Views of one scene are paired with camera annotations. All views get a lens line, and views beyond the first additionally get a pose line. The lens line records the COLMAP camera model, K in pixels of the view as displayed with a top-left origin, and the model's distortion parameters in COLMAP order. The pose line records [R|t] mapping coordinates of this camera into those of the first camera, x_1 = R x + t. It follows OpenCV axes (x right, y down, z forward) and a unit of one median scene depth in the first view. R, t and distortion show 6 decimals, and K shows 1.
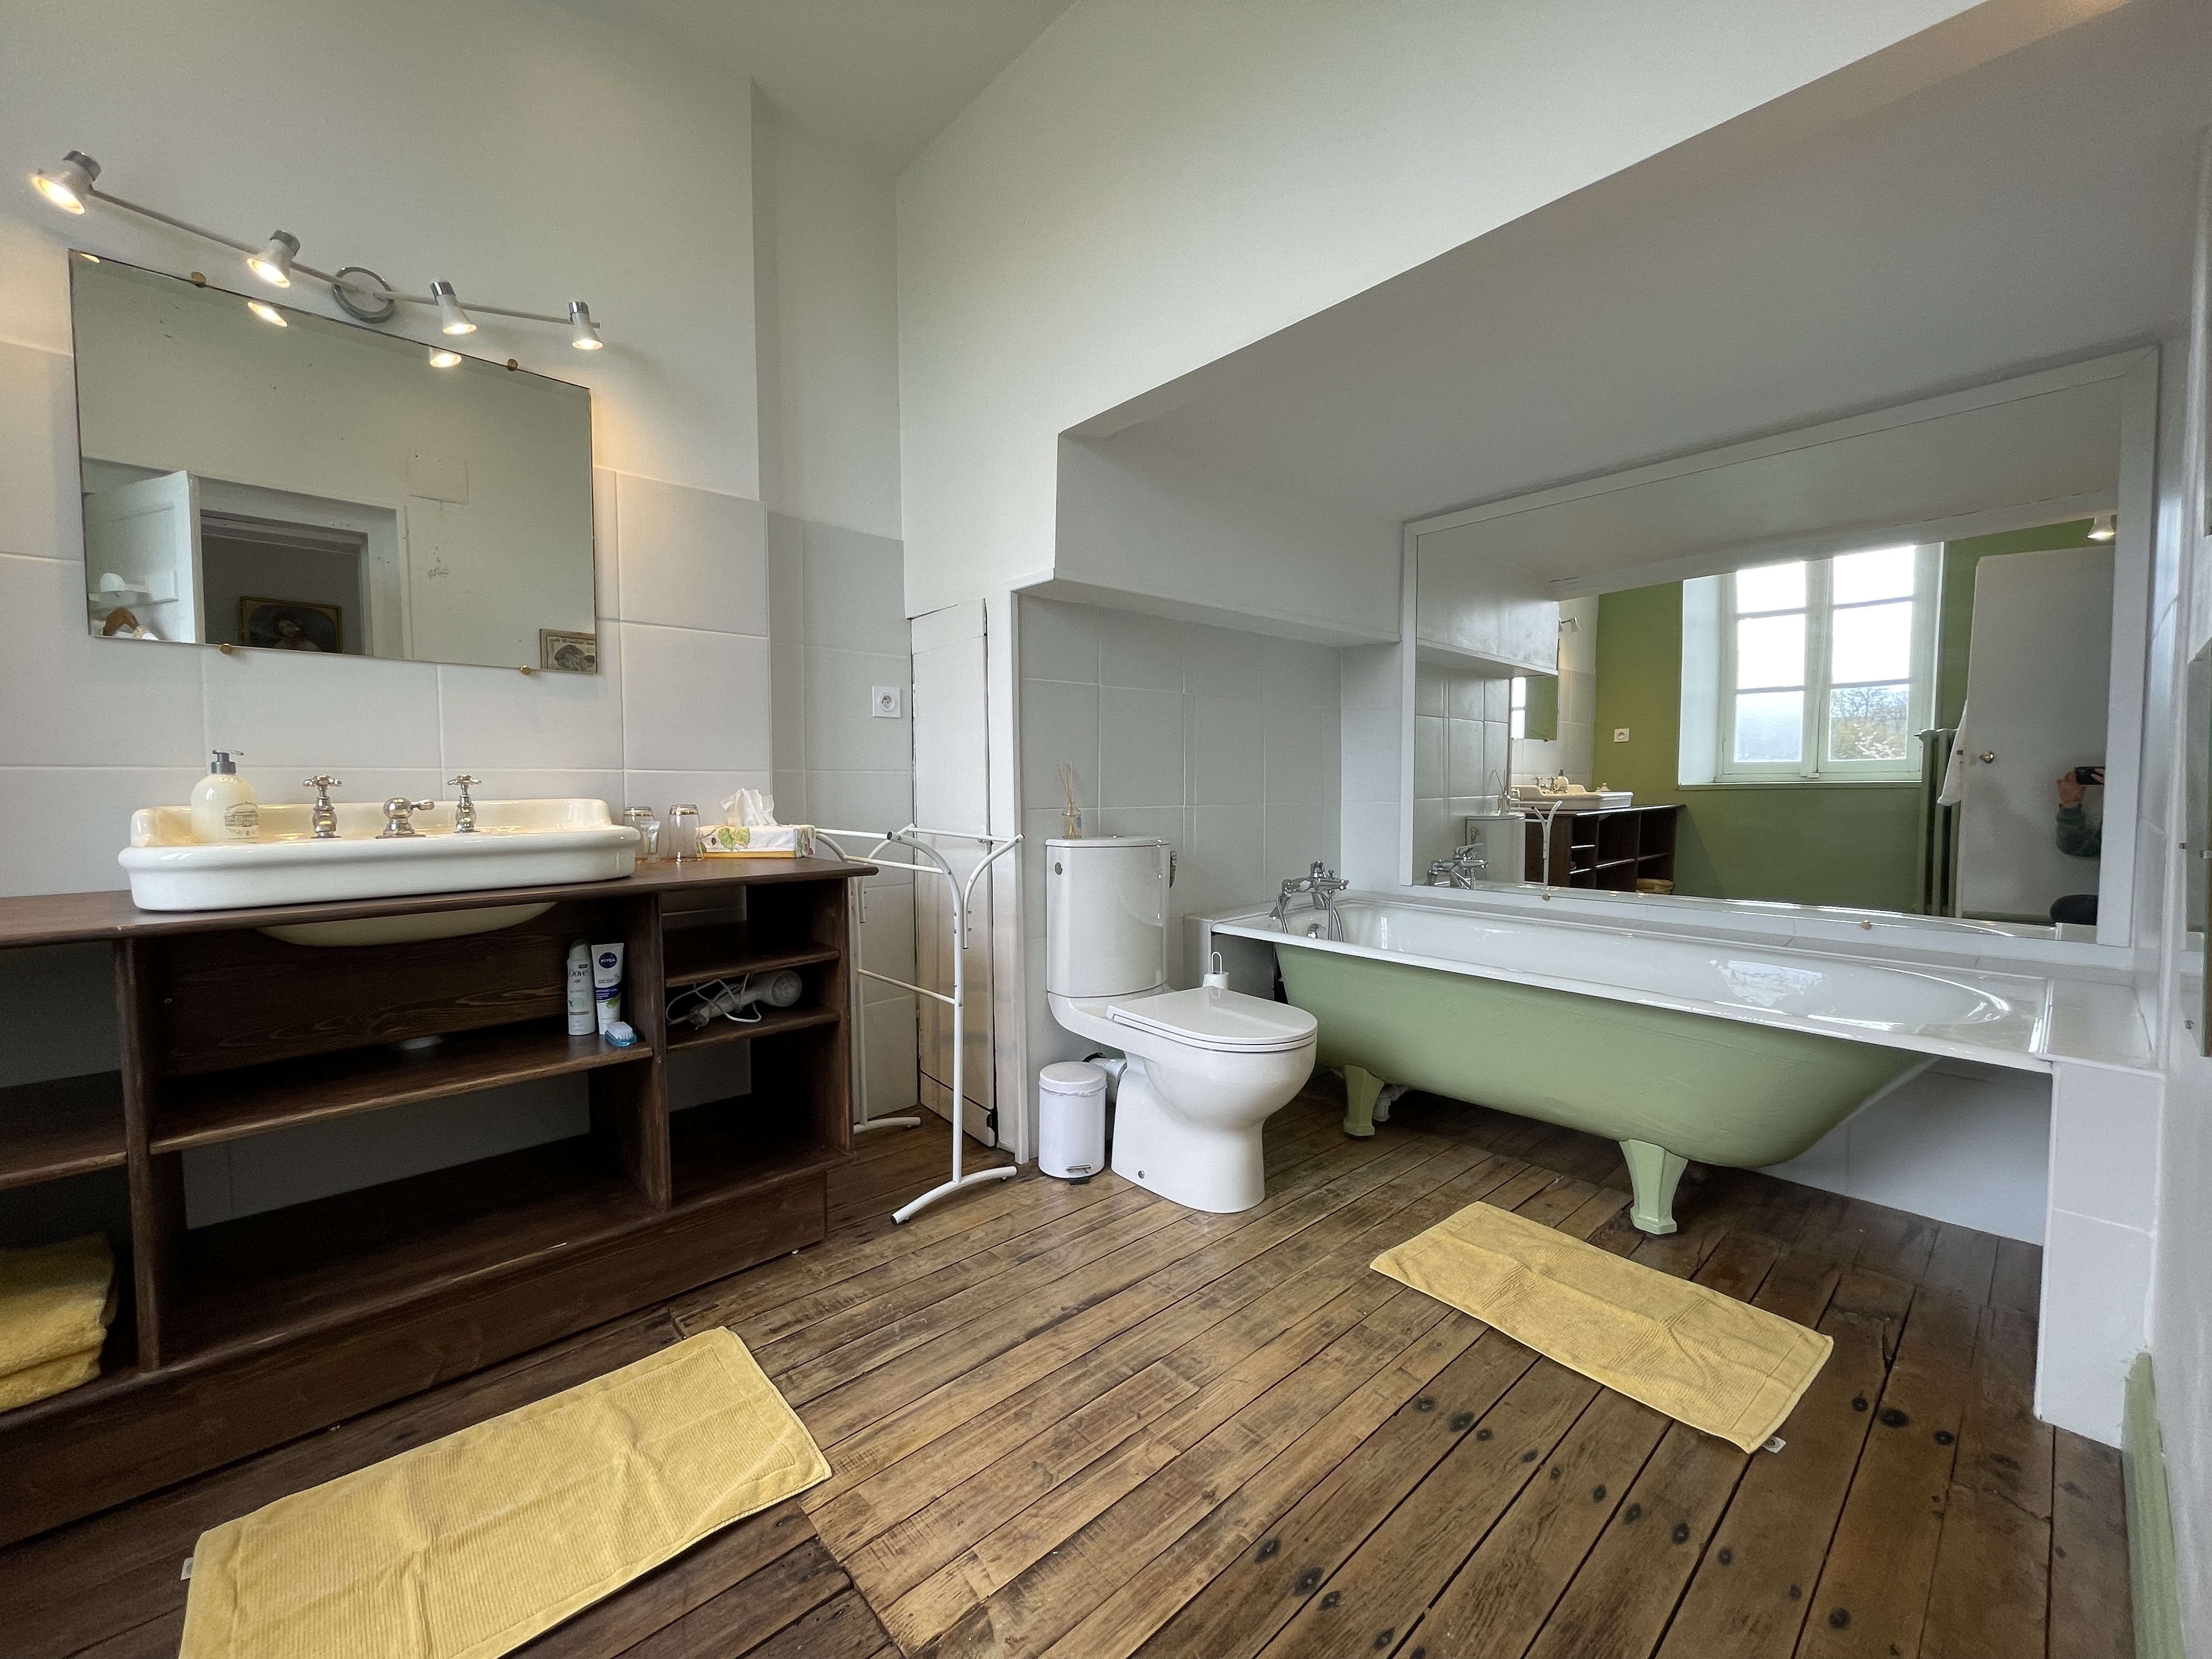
lens RADIAL K [[894.3, 0, 1110.1], [0, 894.3, 824.2], [0, 0, 1]] dist [-0.002143, 0.000253]
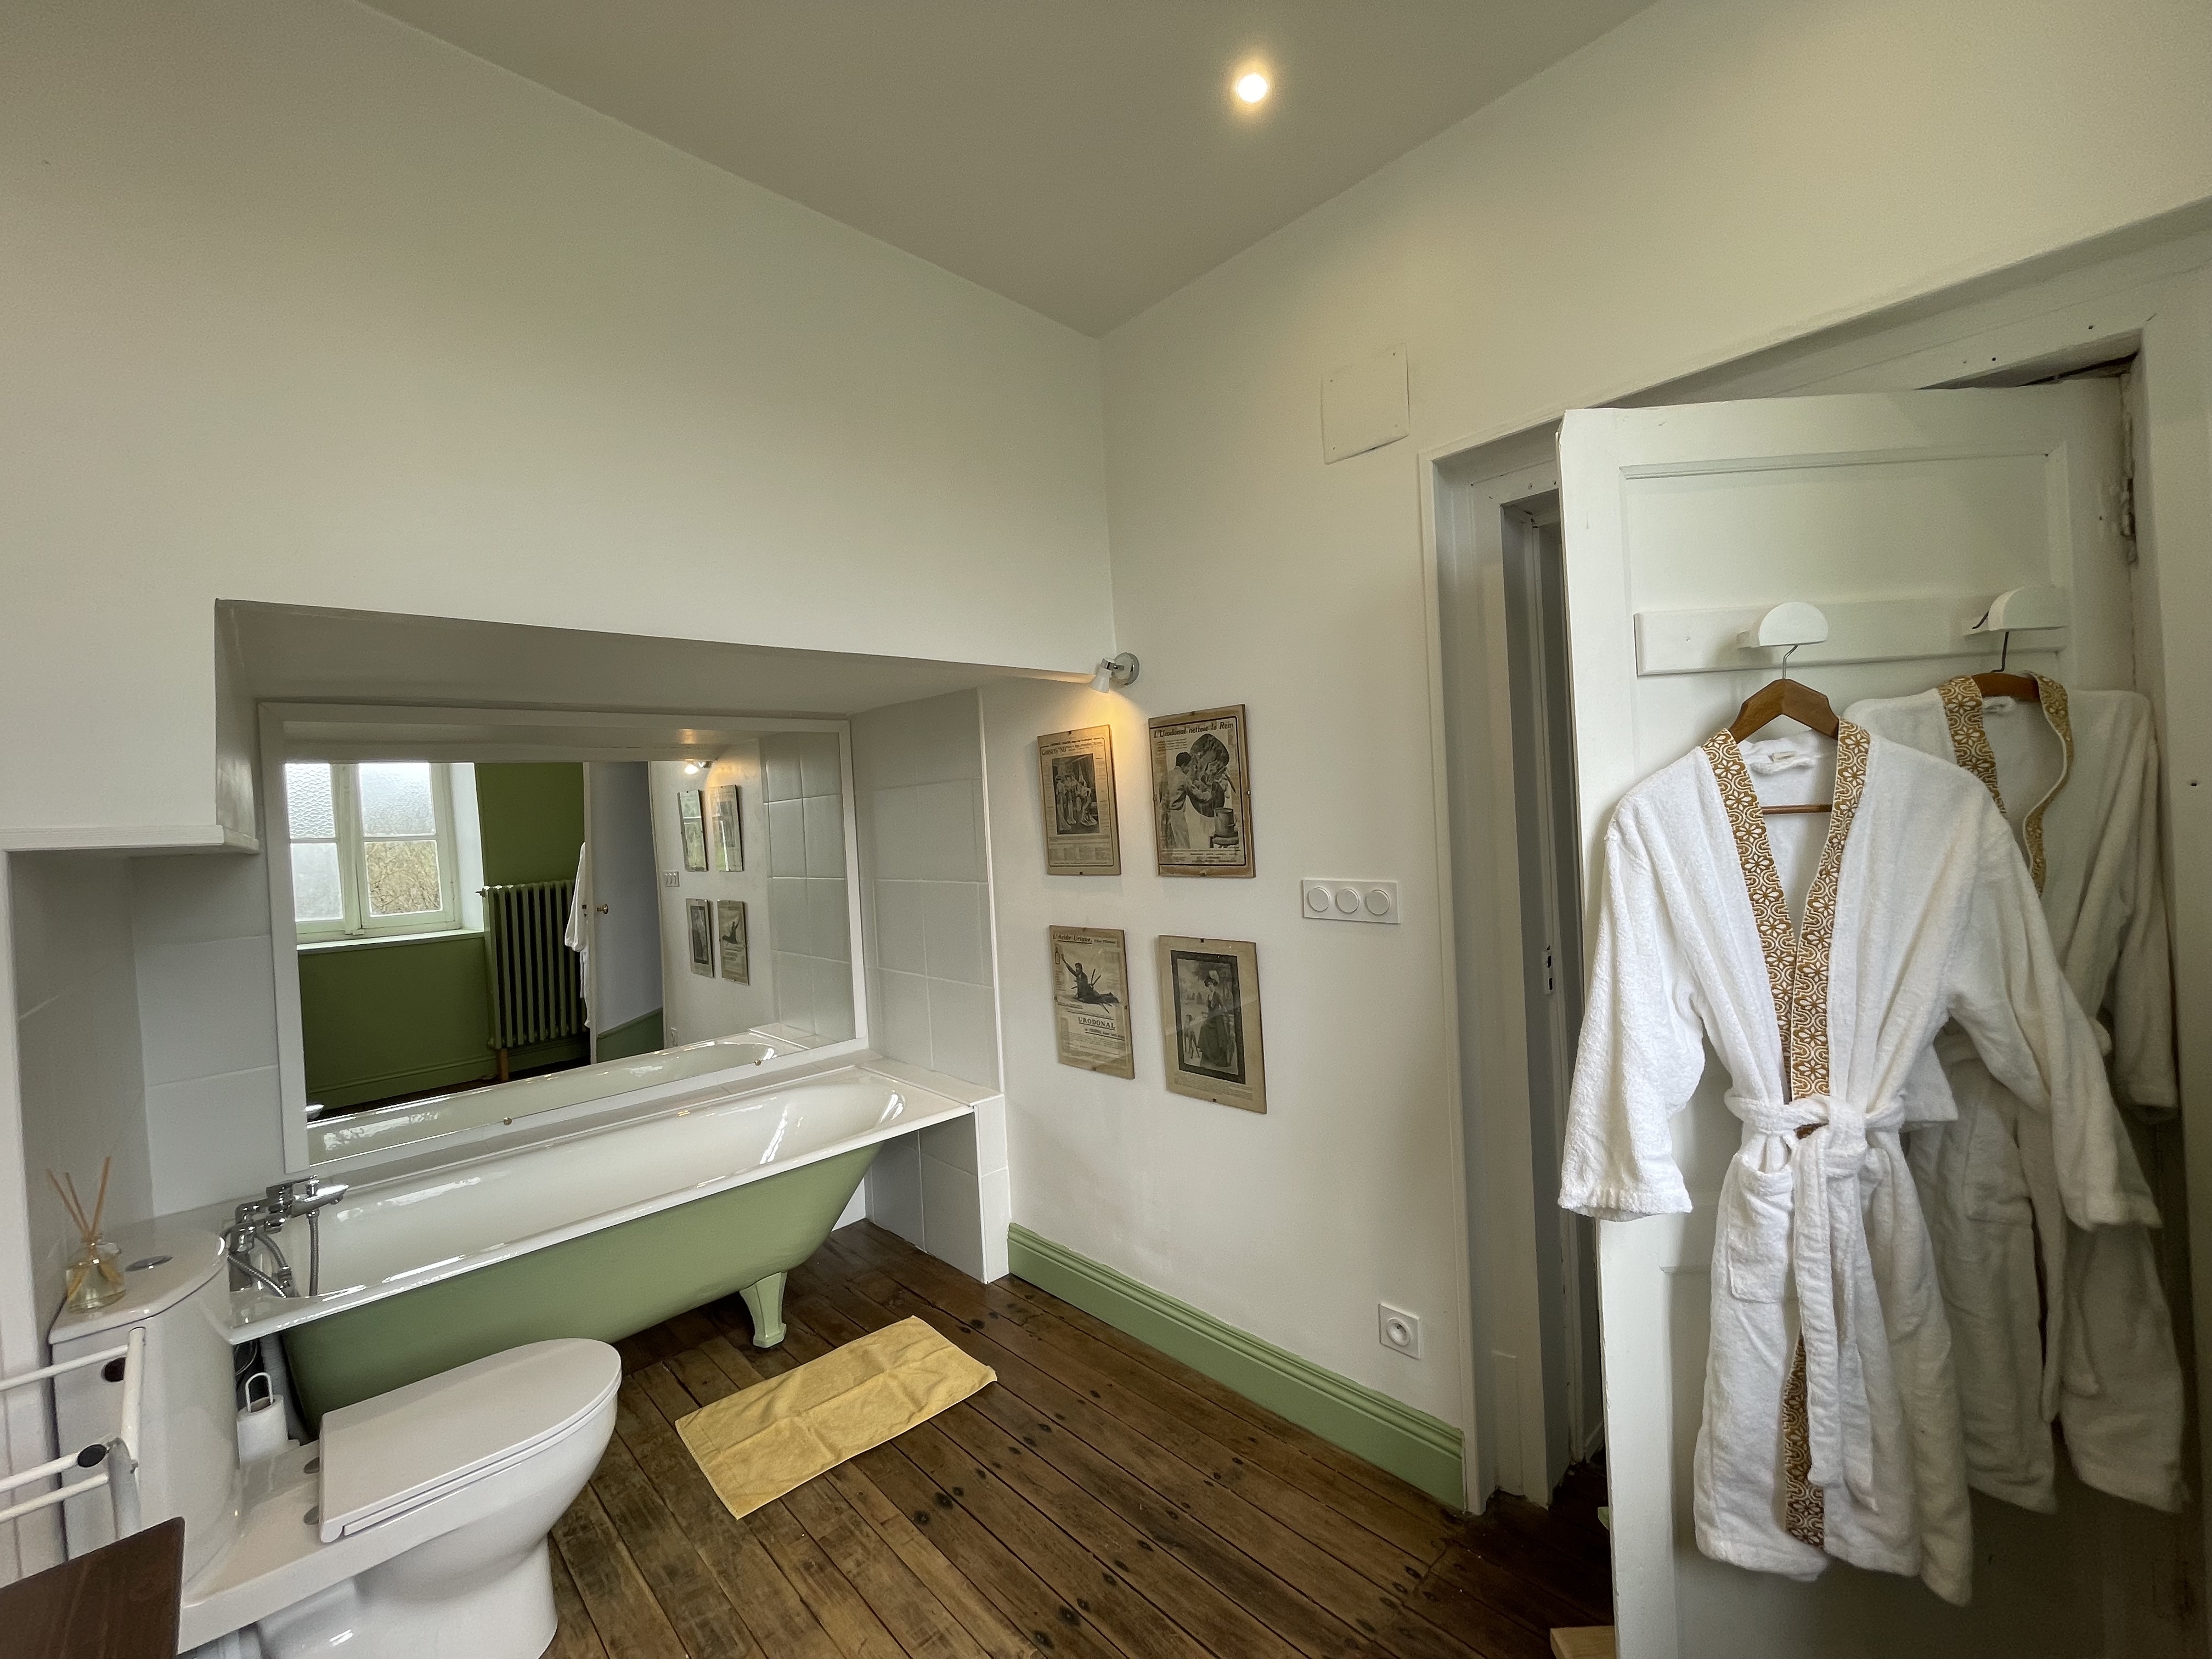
lens RADIAL K [[894.3, 0, 1110.1], [0, 894.3, 824.2], [0, 0, 1]] dist [-0.002143, 0.000253]
pose [[-0.030421, -0.002995, 0.999533, -0.764004], [0.100903, 0.994878, 0.006052, -0.272380], [-0.994431, 0.101040, -0.029963, 0.525376]]
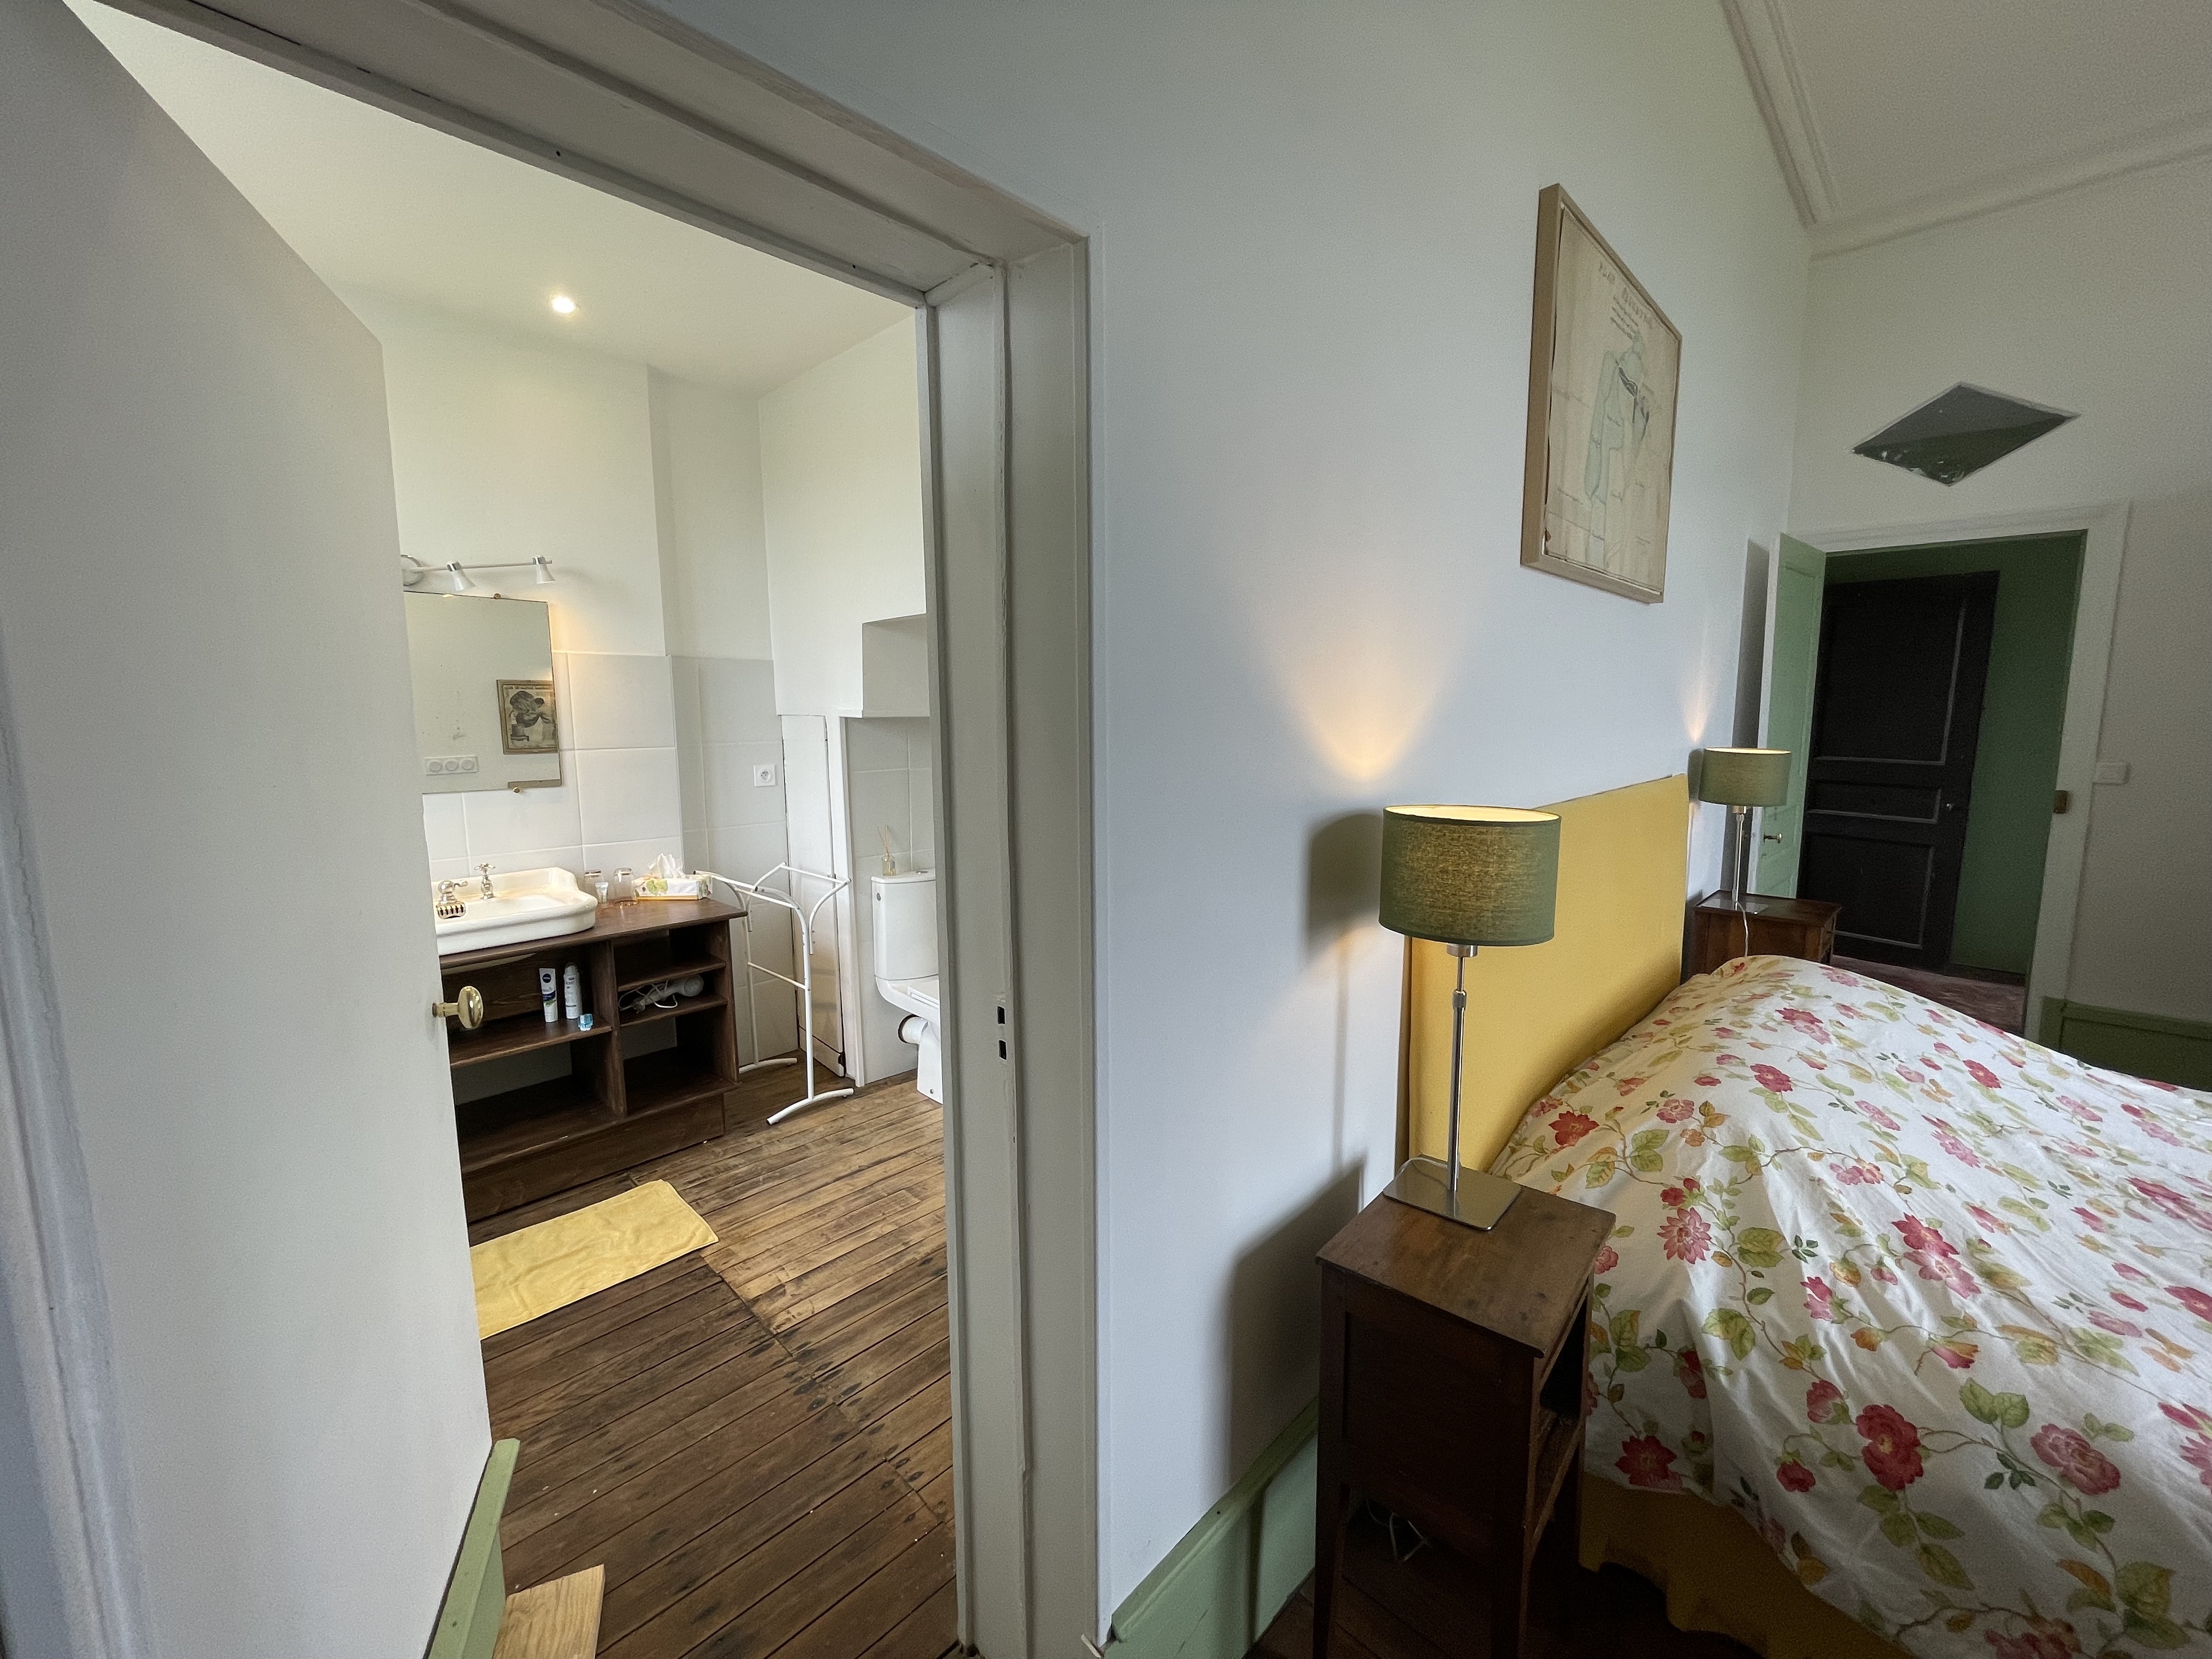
lens RADIAL K [[894.3, 0, 1110.1], [0, 894.3, 824.2], [0, 0, 1]] dist [-0.002143, 0.000253]
pose [[0.998467, -0.008661, 0.054662, 0.326409], [0.004328, 0.996873, 0.078903, -0.246891], [-0.055174, -0.078546, 0.995383, -0.674276]]
